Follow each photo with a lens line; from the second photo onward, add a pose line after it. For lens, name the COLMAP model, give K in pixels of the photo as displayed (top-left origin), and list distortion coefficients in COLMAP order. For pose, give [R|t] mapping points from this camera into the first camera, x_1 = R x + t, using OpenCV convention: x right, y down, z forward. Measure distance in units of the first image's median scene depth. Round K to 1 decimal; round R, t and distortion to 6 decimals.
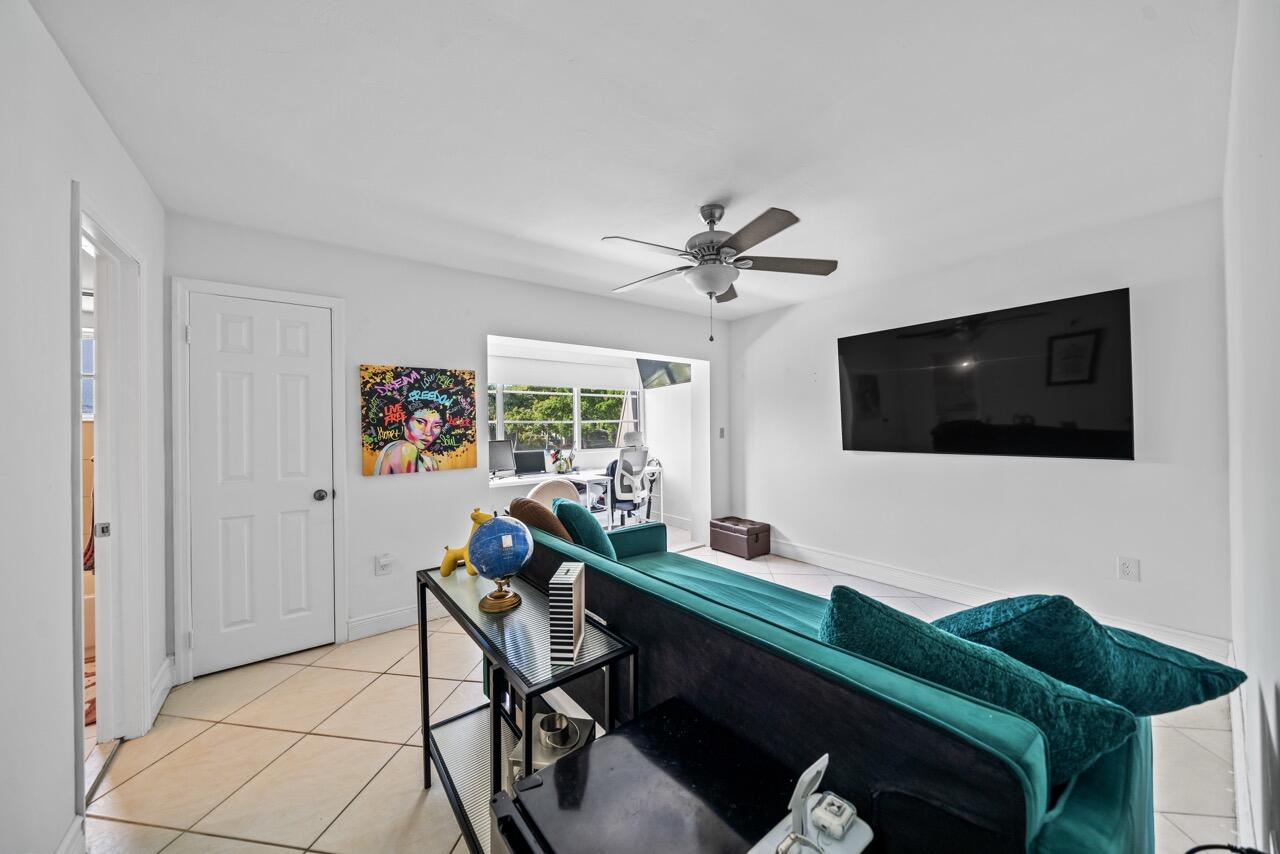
lens RADIAL K [[444.5, 0, 638.1], [0, 444.5, 422.3], [0, 0, 1]] dist [-0.000371, 0.000133]
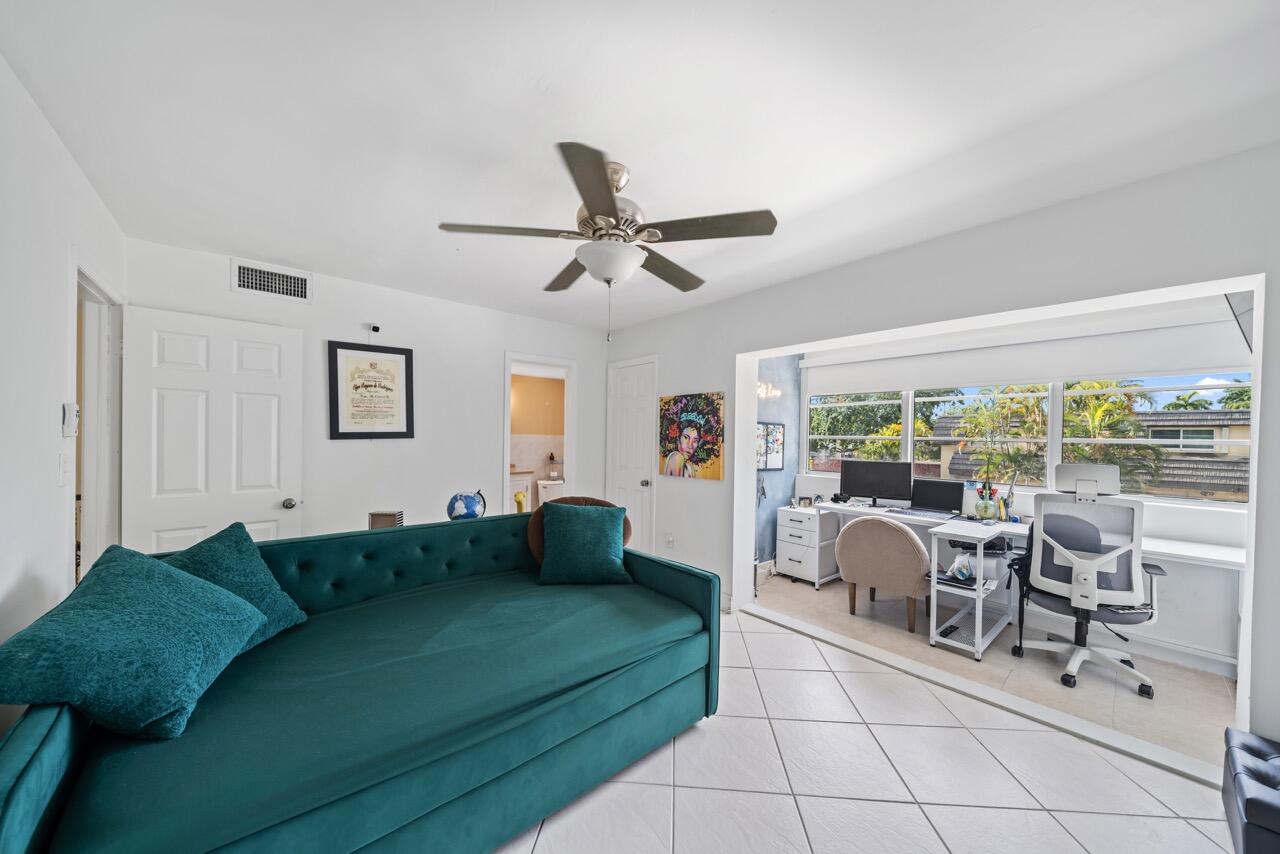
lens RADIAL K [[444.5, 0, 634.5], [0, 444.5, 432.1], [0, 0, 1]] dist [-0.000371, 0.000133]
pose [[0.042978, 0.009787, -0.999028, 0.755575], [-0.001752, 0.999951, 0.009721, -0.027971], [0.999074, 0.001332, 0.042993, 0.787915]]
